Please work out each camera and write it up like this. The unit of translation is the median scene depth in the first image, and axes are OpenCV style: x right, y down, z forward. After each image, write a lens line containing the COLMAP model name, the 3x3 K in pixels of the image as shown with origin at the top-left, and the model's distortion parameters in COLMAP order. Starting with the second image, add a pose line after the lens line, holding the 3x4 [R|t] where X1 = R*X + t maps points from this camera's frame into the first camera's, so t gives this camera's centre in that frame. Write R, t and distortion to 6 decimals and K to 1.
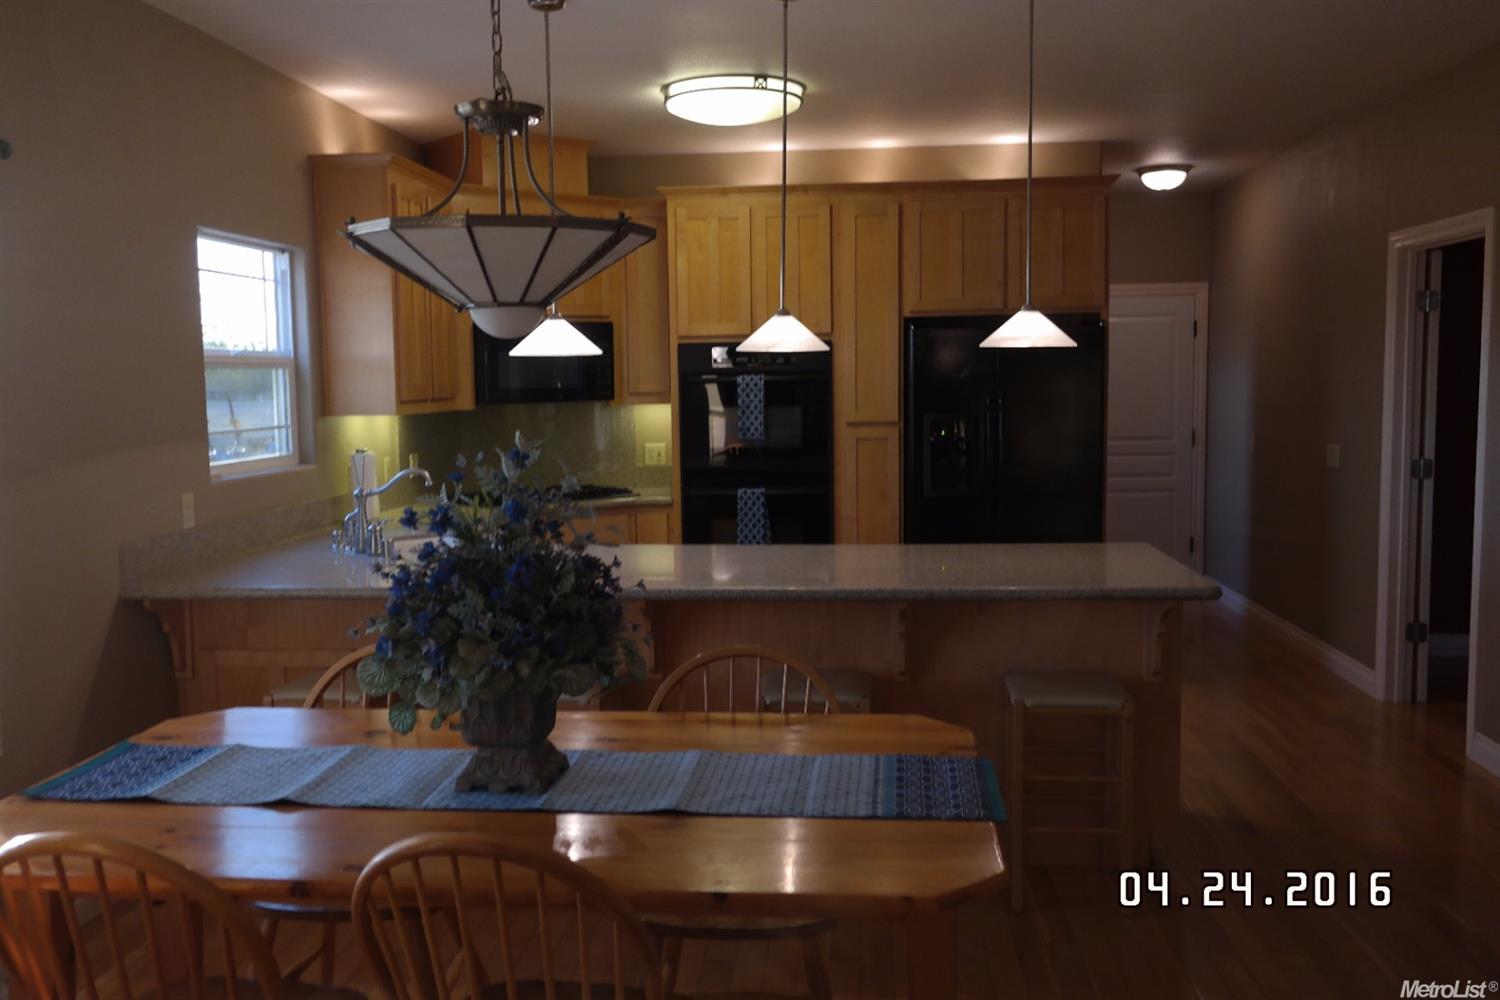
lens RADIAL K [[1318.3, 0, 750.0], [0, 1318.3, 500.0], [0, 0, 1]] dist [0.004550, -0.002206]
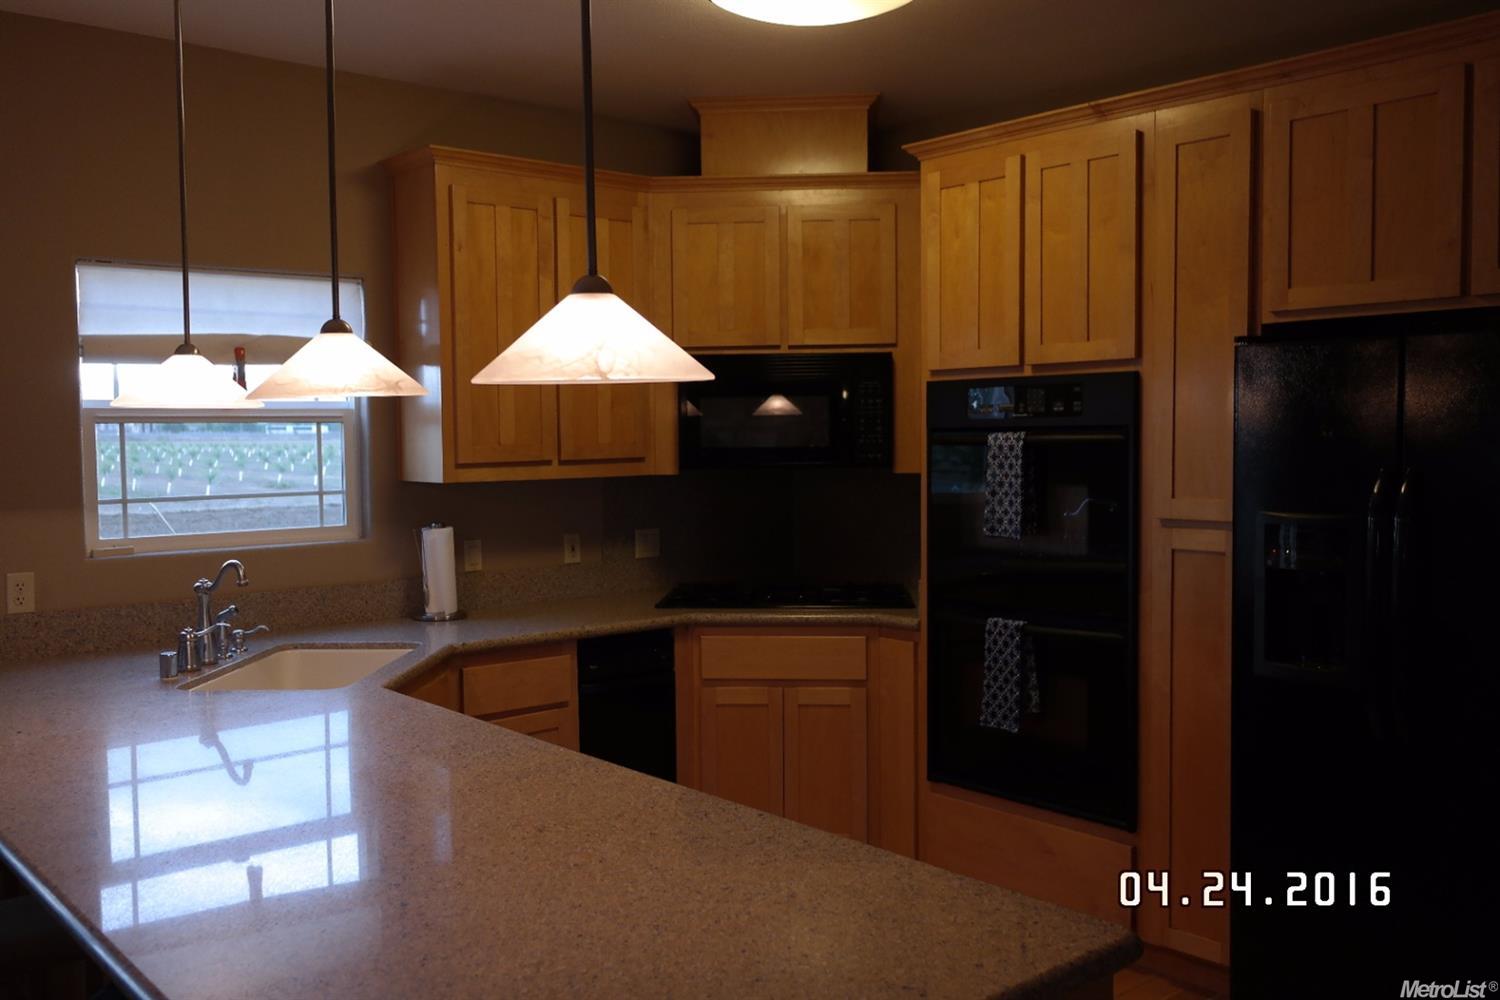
lens RADIAL K [[1318.3, 0, 750.0], [0, 1318.3, 500.0], [0, 0, 1]] dist [0.004550, -0.002206]
pose [[0.710826, 0.045914, -0.701868, 0.343616], [-0.067659, 0.997703, -0.003257, -0.053650], [0.700106, 0.049803, 0.712300, 0.486779]]
